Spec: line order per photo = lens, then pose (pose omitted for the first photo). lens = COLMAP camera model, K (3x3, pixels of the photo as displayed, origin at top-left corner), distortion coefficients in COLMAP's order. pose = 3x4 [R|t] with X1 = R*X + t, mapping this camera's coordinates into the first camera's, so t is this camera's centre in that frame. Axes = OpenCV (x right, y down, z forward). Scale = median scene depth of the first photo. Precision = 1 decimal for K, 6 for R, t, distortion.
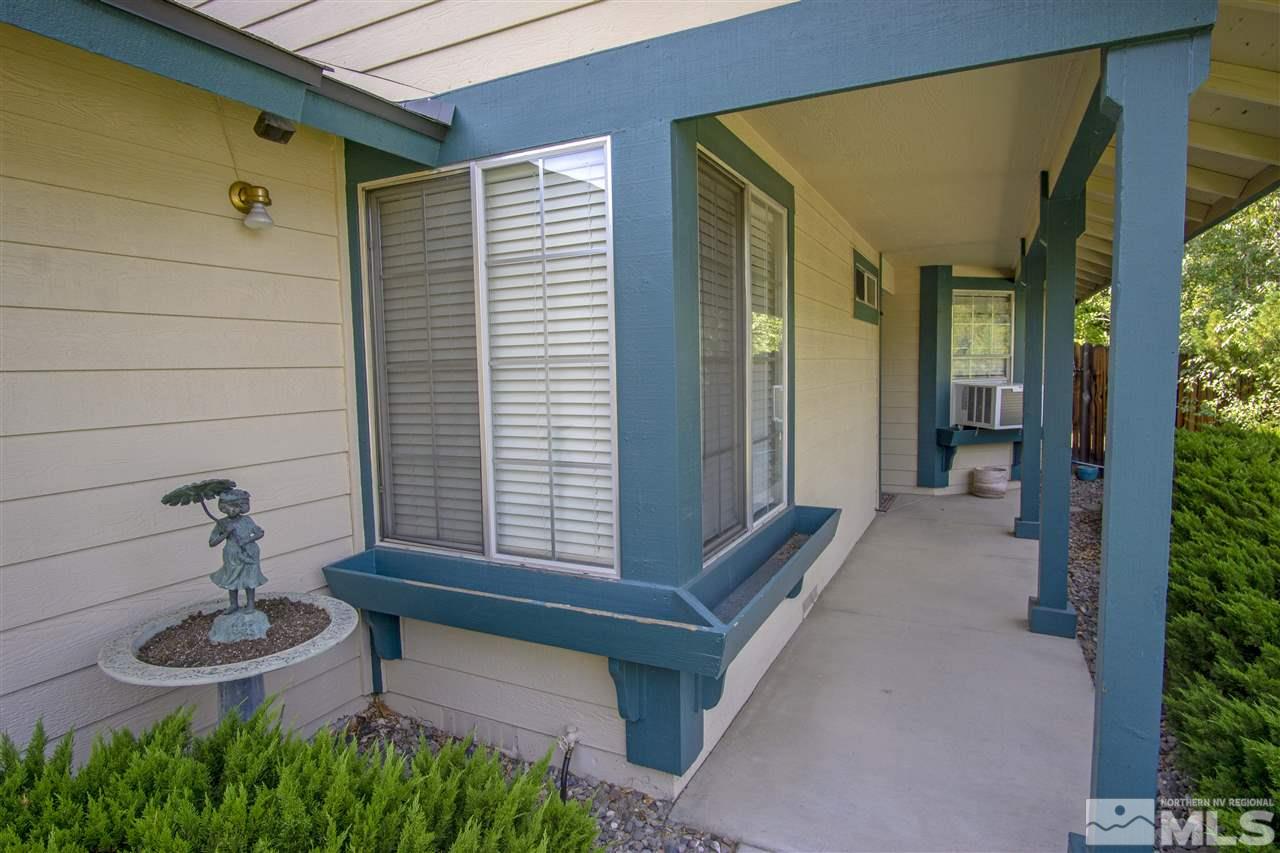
lens RADIAL K [[698.9, 0, 640.0], [0, 698.9, 426.5], [0, 0, 1]] dist [-0.017627, 0.000150]
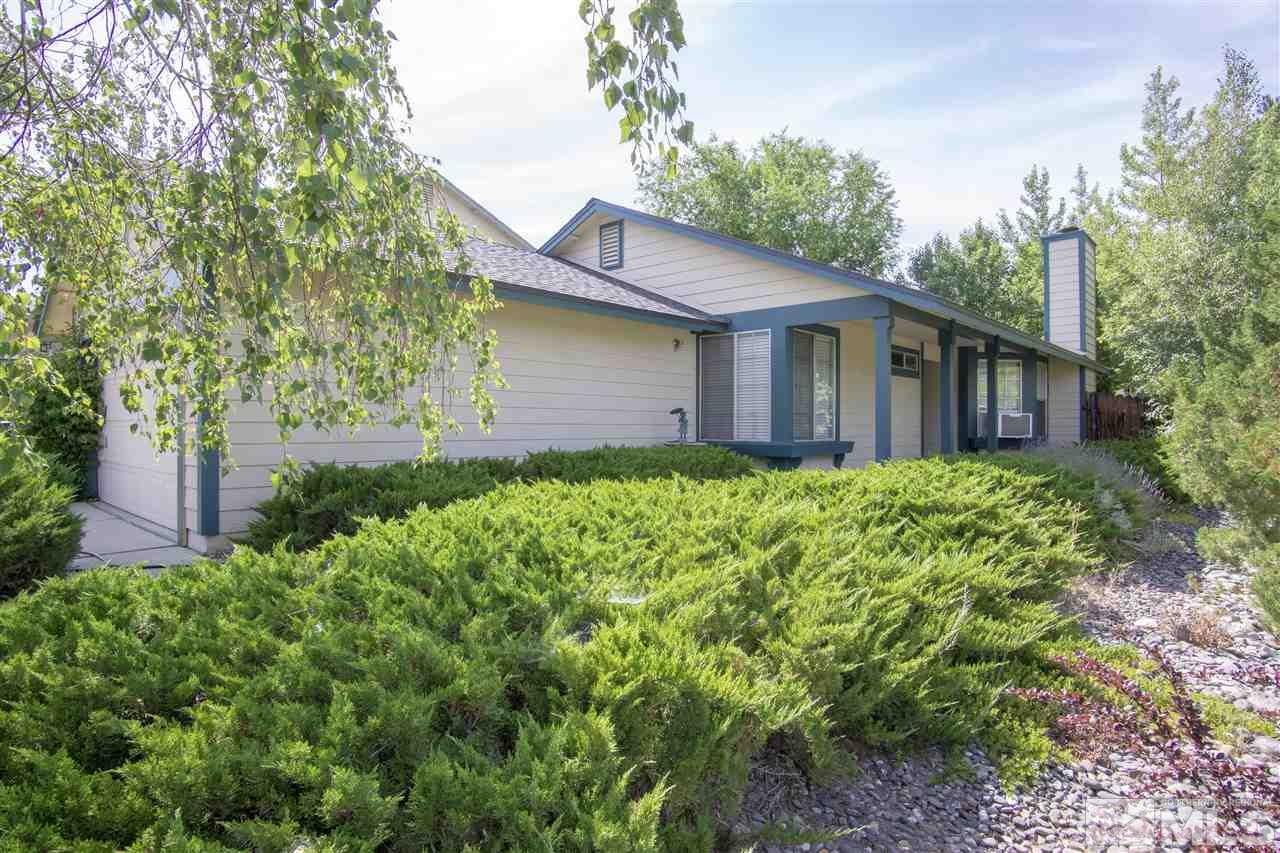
lens RADIAL K [[698.9, 0, 640.0], [0, 698.9, 426.5], [0, 0, 1]] dist [-0.017627, 0.000150]
pose [[0.962906, 0.021446, -0.268985, 0.097689], [-0.043954, 0.995989, -0.077935, 0.146965], [0.266235, 0.086867, 0.959986, -0.906024]]
